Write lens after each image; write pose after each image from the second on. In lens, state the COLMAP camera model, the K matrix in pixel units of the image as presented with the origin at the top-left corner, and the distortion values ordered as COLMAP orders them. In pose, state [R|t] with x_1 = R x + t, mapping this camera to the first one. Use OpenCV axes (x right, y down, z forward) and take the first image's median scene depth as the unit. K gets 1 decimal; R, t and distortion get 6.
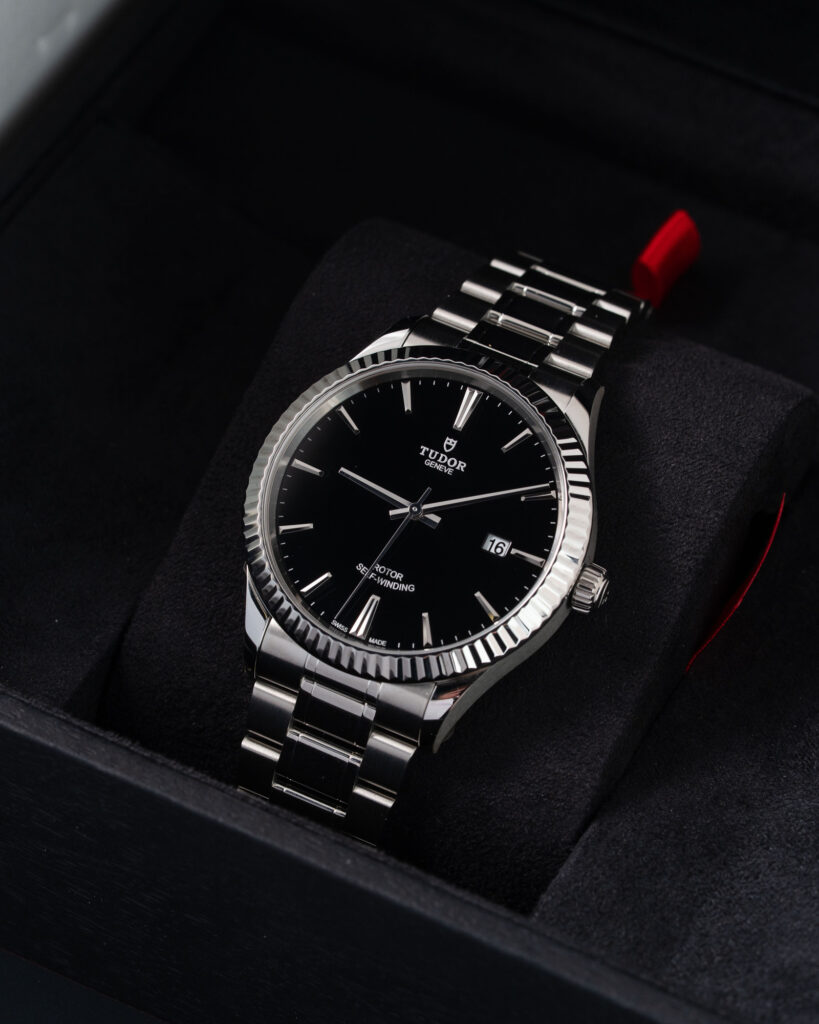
lens RADIAL K [[4785.4, 0, 408.2], [0, 4785.4, 514.1], [0, 0, 1]] dist [-0.448593, 0.000000]
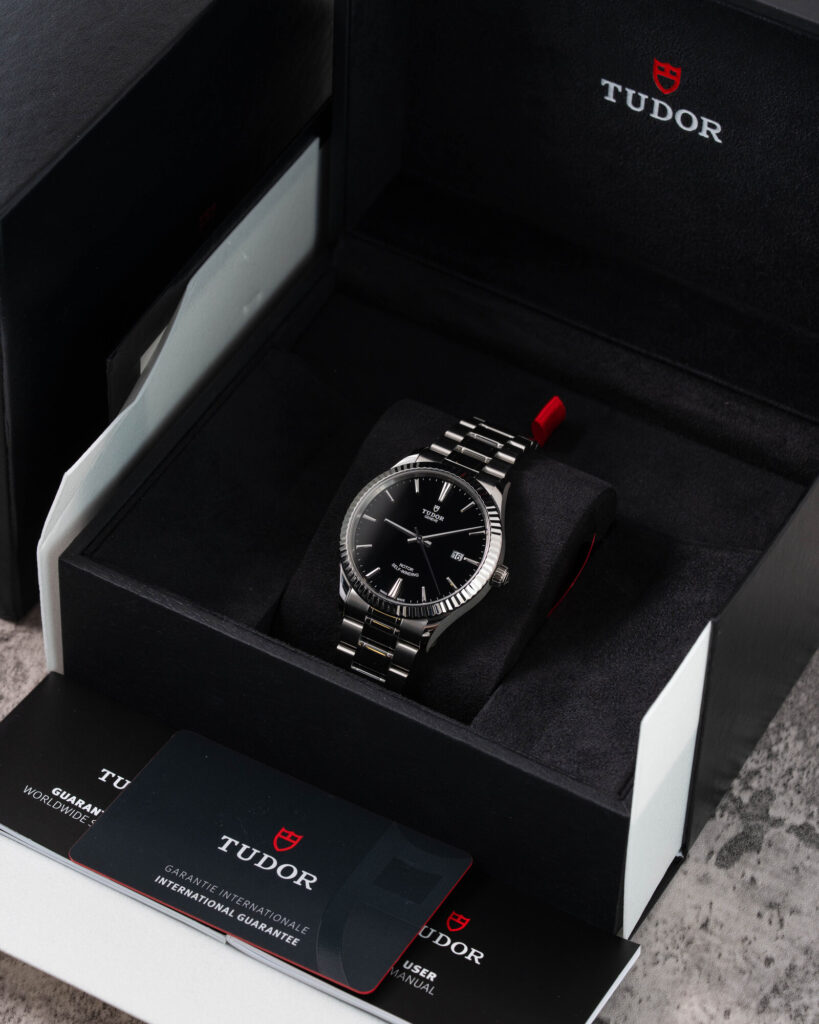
lens RADIAL K [[4785.4, 0, 410.0], [0, 4785.4, 511.0], [0, 0, 1]] dist [-0.448593, 0.000000]
pose [[0.999574, 0.013411, -0.025930, 0.052602], [-0.013837, 0.999771, -0.016318, 0.021747], [0.025705, 0.016669, 0.999531, -1.142523]]
